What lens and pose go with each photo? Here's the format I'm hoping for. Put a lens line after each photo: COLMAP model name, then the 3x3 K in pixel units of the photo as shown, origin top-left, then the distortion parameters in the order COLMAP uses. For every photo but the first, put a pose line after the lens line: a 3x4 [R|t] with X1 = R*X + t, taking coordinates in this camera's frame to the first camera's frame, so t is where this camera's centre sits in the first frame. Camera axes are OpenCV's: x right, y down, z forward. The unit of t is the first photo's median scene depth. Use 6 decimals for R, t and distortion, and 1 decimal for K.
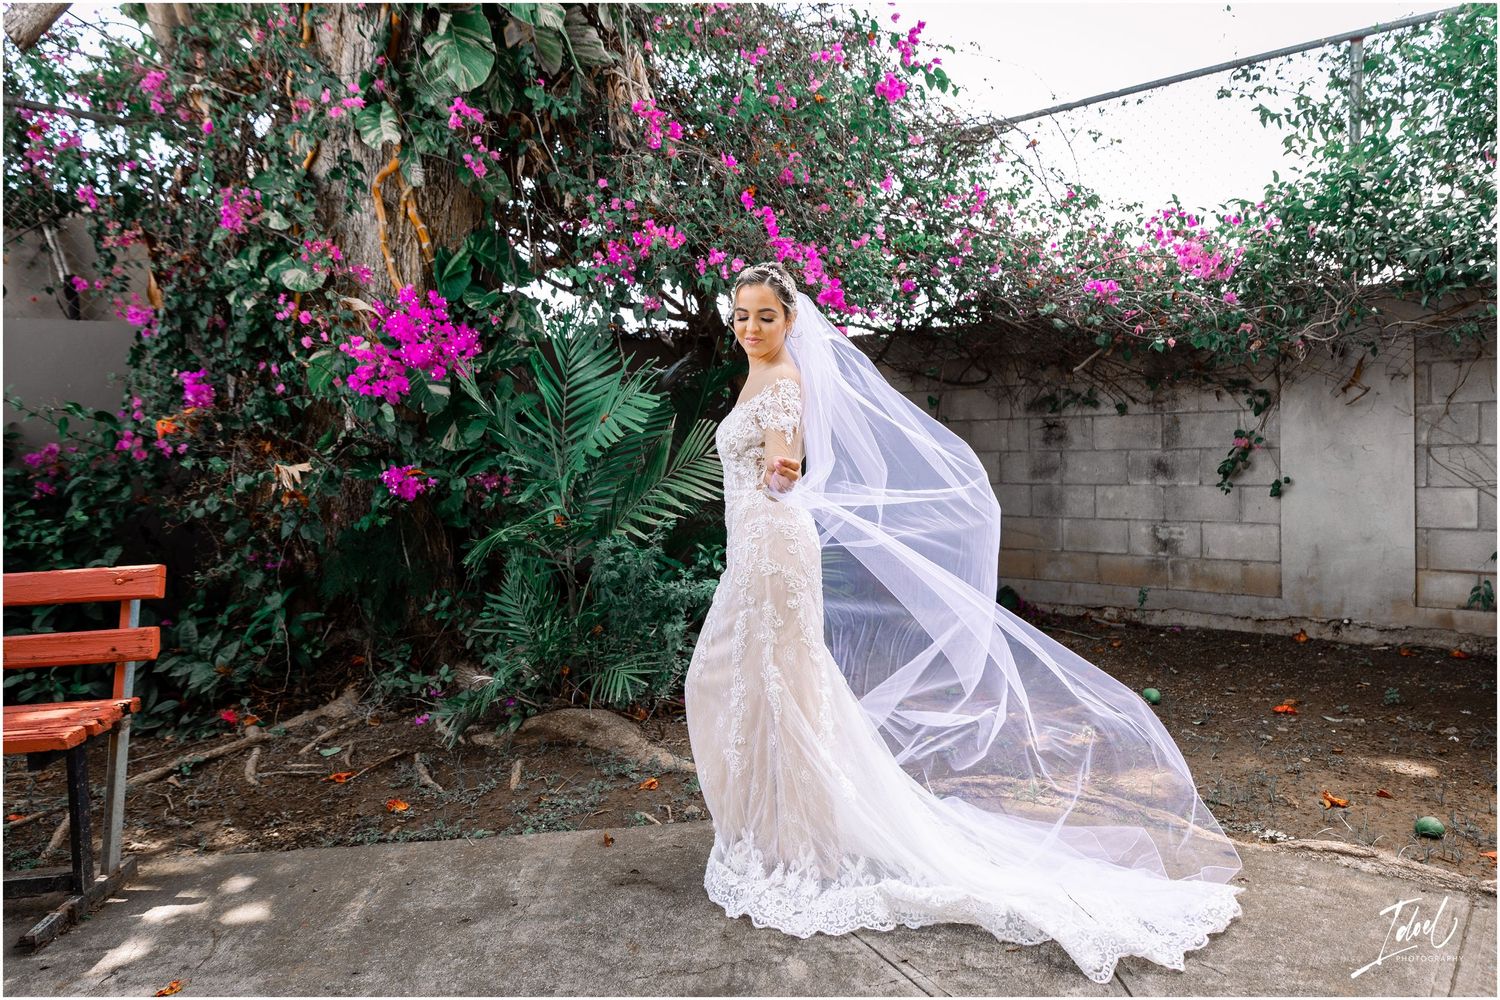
lens RADIAL K [[1028.5, 0, 783.2], [0, 1028.5, 482.9], [0, 0, 1]] dist [0.006120, -0.001350]
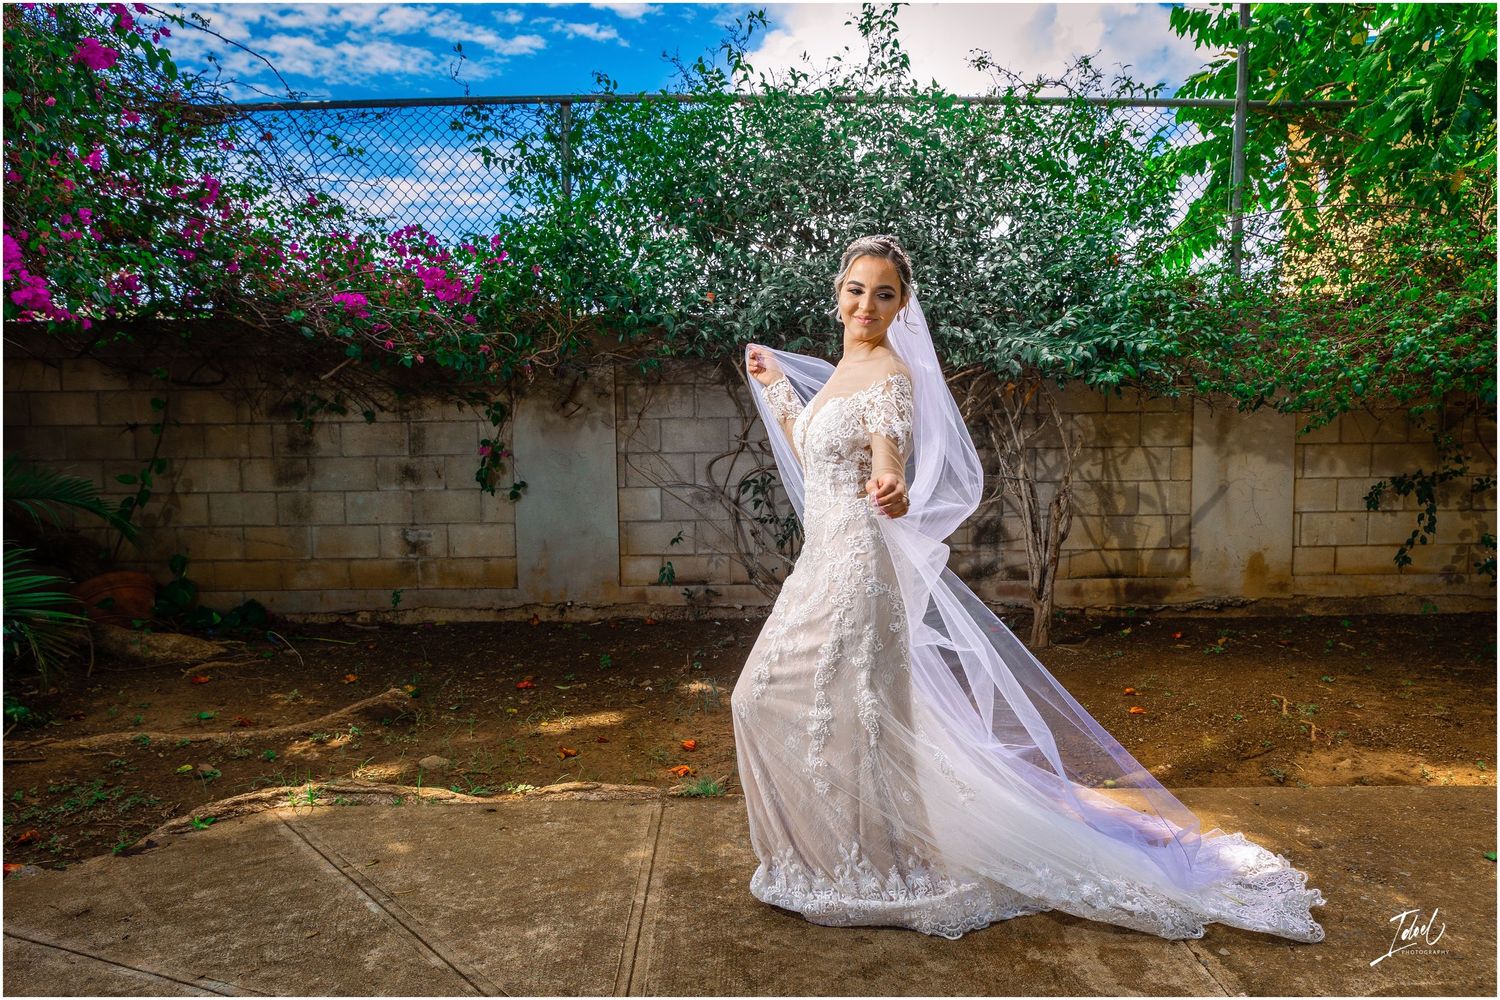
lens RADIAL K [[1064.9, 0, 748.1], [0, 1064.9, 500.2], [0, 0, 1]] dist [-0.000716, 0.002213]
pose [[0.780513, -0.030799, 0.624380, -0.048561], [0.018798, 0.999490, 0.025804, -0.010993], [-0.624857, -0.008403, 0.780694, -0.072575]]
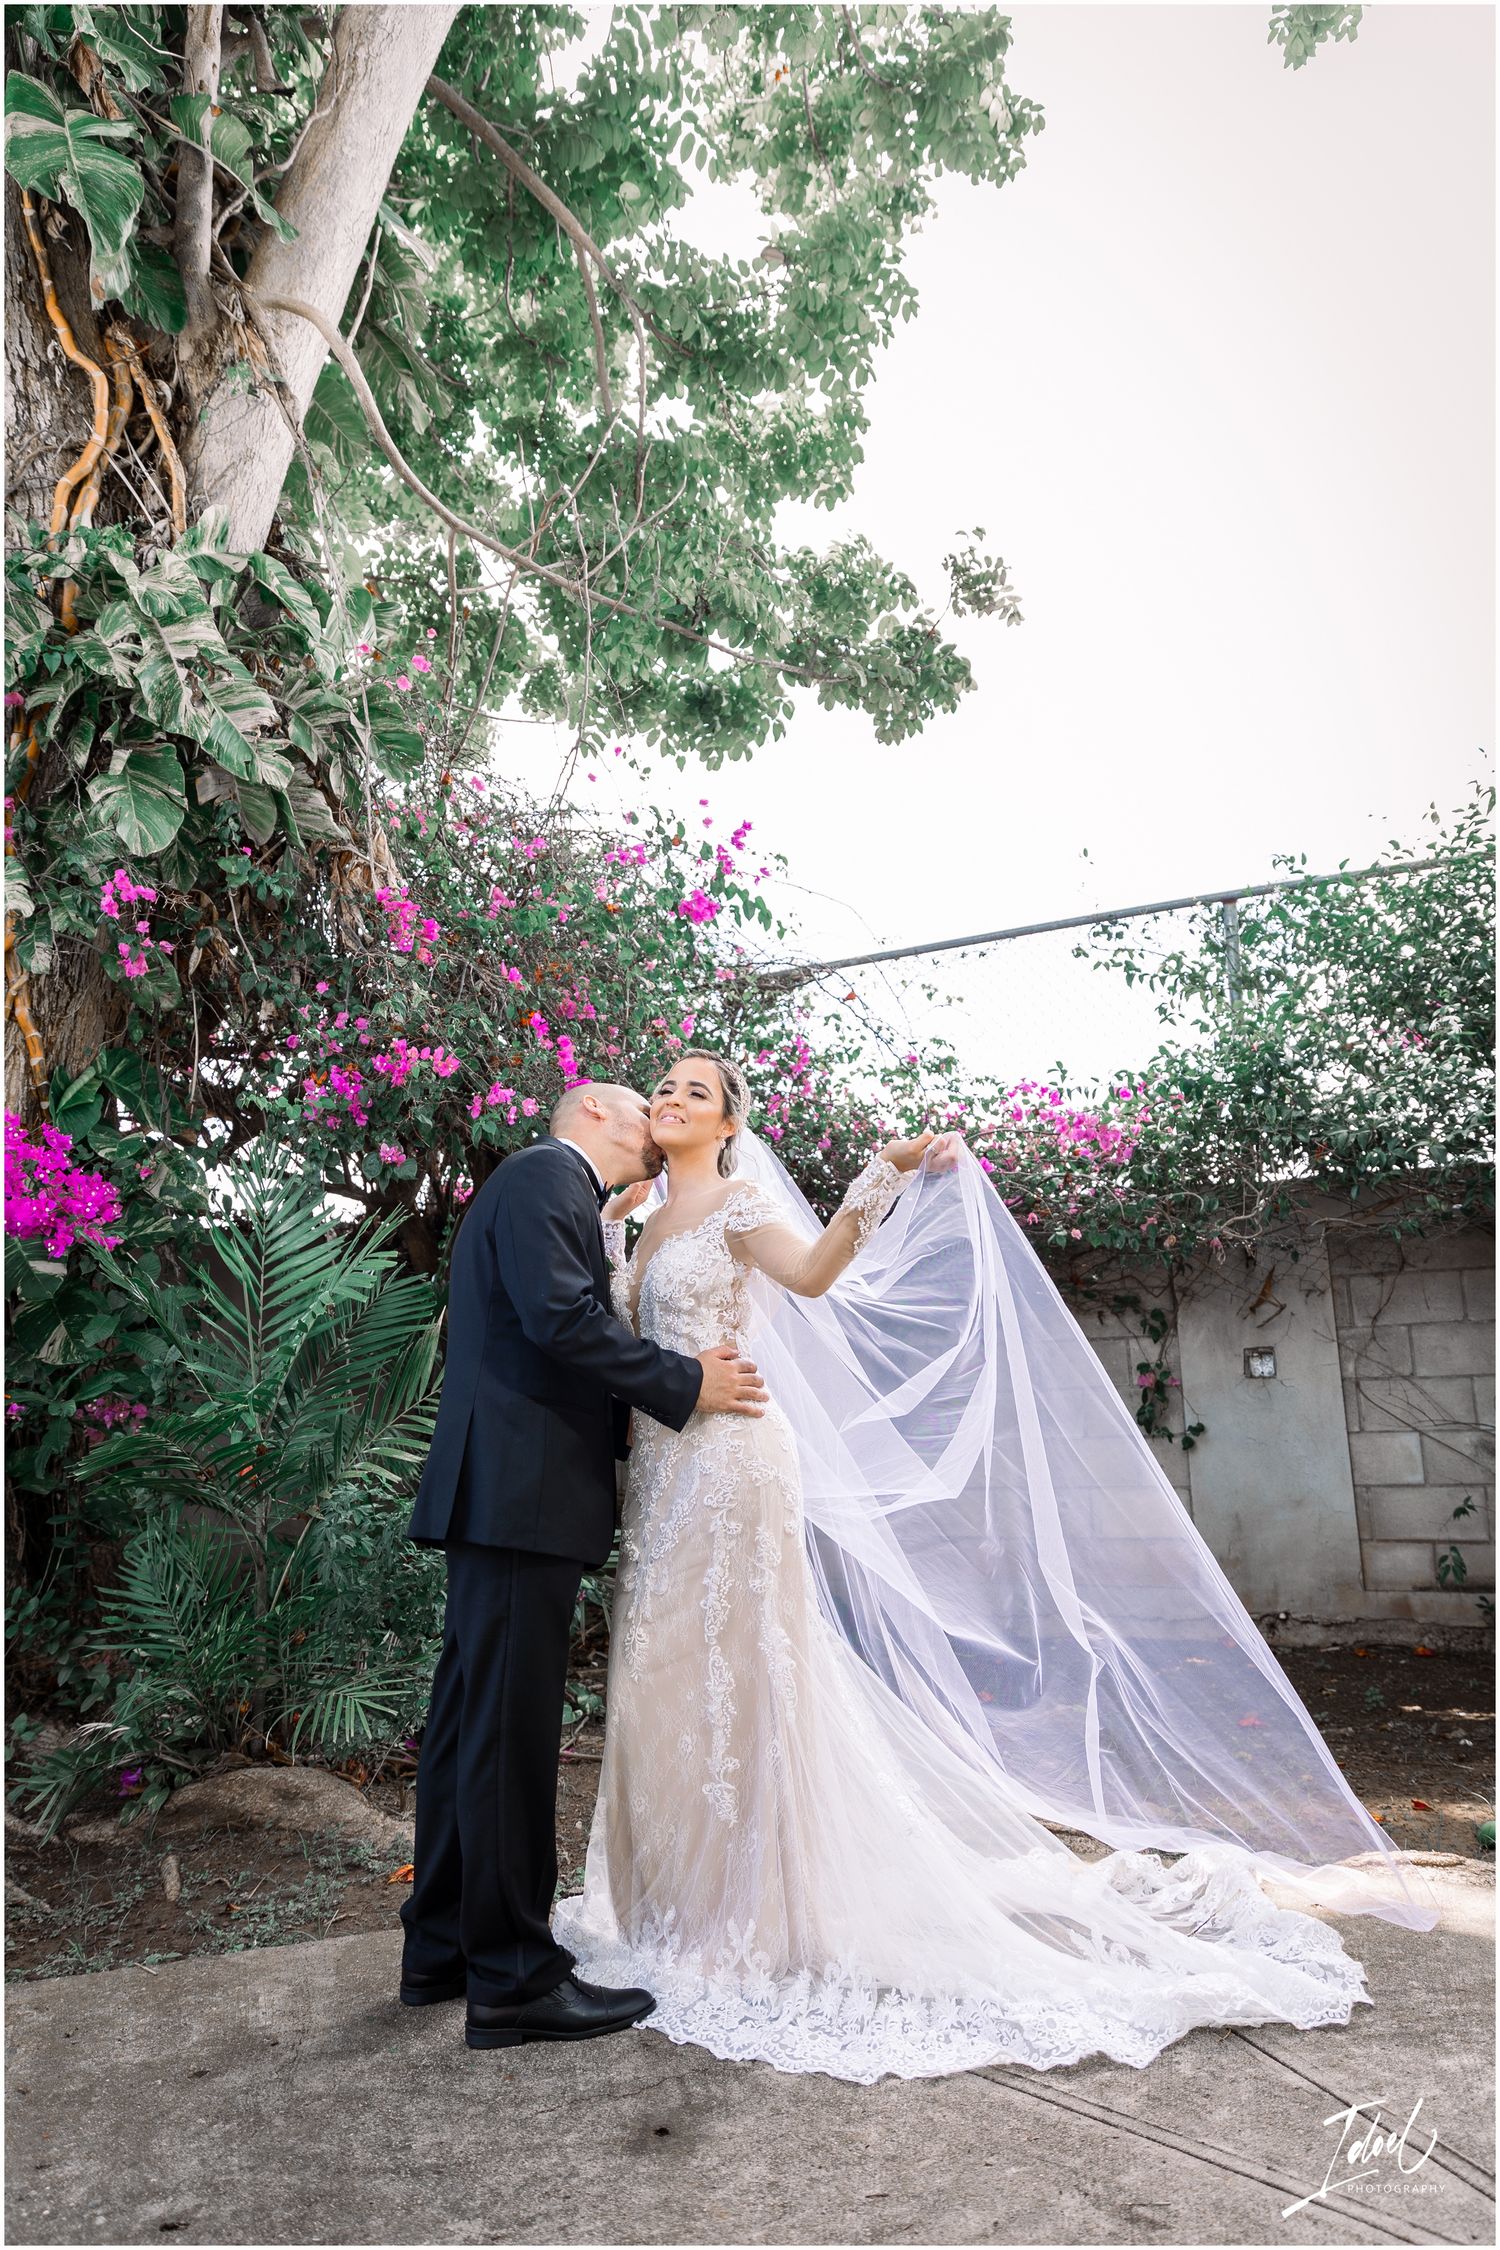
lens RADIAL K [[1483.4, 0, 747.6], [0, 1483.4, 1130.2], [0, 0, 1]] dist [0.005801, -0.001946]
pose [[0.969704, 0.049735, 0.239165, -0.124881], [0.010689, 0.969479, -0.244941, 0.055967], [-0.244048, 0.240077, 0.939576, -0.017838]]
